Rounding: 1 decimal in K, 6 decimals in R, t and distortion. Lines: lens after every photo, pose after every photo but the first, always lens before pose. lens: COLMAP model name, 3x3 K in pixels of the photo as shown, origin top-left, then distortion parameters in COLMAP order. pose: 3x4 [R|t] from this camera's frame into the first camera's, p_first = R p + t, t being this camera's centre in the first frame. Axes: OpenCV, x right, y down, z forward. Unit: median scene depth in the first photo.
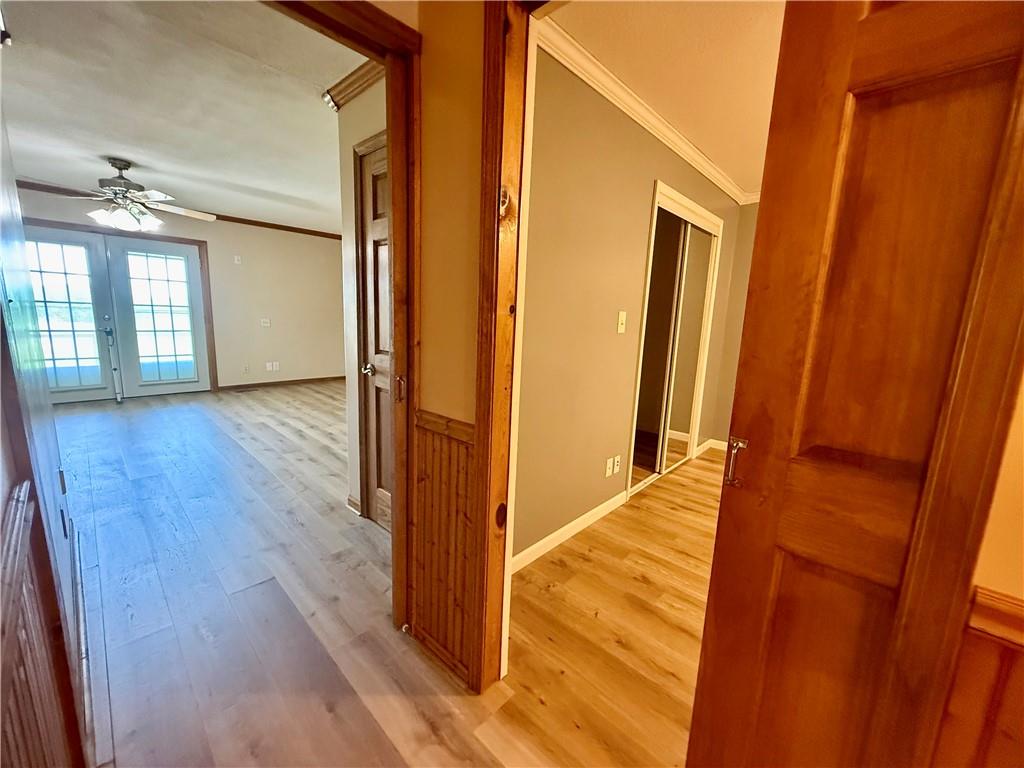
lens RADIAL K [[411.2, 0, 513.3], [0, 411.2, 384.2], [0, 0, 1]] dist [-0.000473, -0.000057]
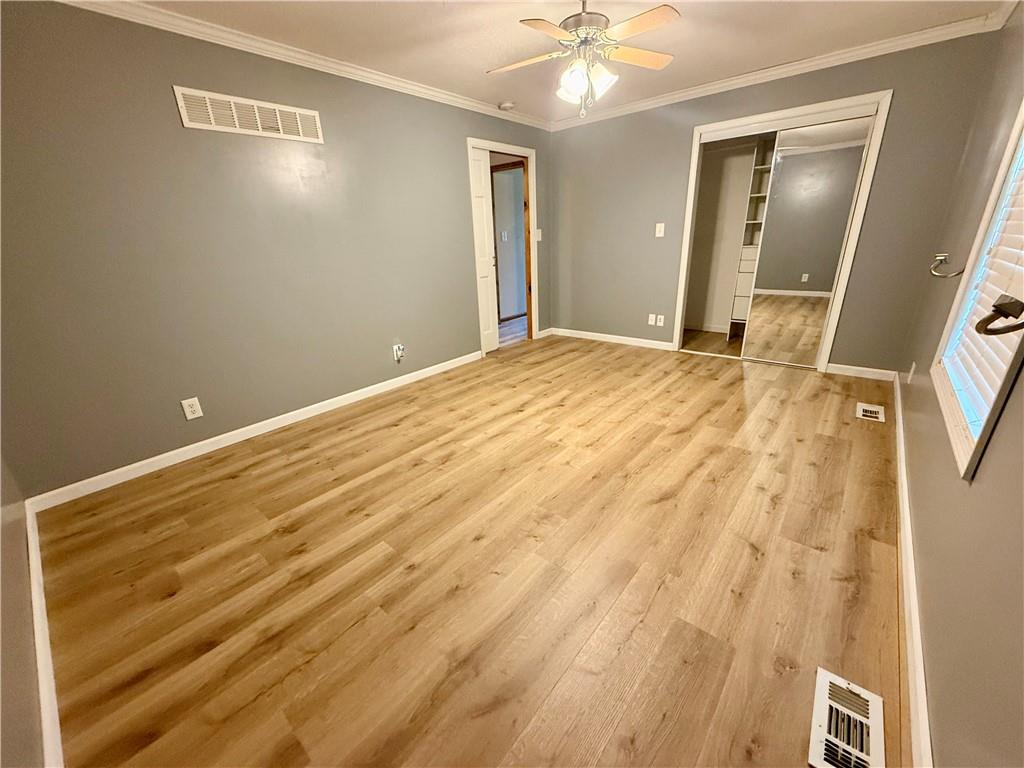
lens RADIAL K [[411.2, 0, 513.3], [0, 411.2, 384.2], [0, 0, 1]] dist [-0.000473, -0.000057]
pose [[0.049263, 0.305138, -0.951033, 1.821970], [-0.128884, 0.946170, 0.296902, 0.022524], [0.990435, 0.107947, 0.085939, 0.292486]]
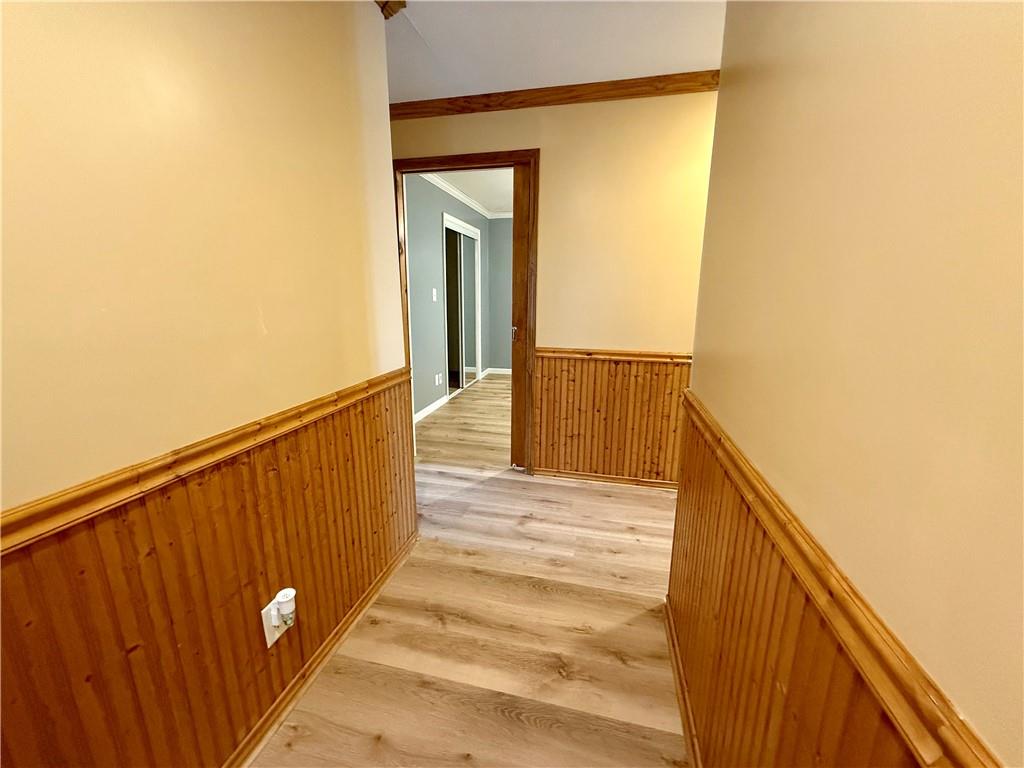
lens RADIAL K [[411.2, 0, 513.3], [0, 411.2, 384.2], [0, 0, 1]] dist [-0.000473, -0.000057]
pose [[0.866858, -0.138874, 0.478822, -0.301456], [0.109720, 0.990015, 0.088499, 0.096897], [-0.486331, -0.024180, 0.873440, -0.630819]]
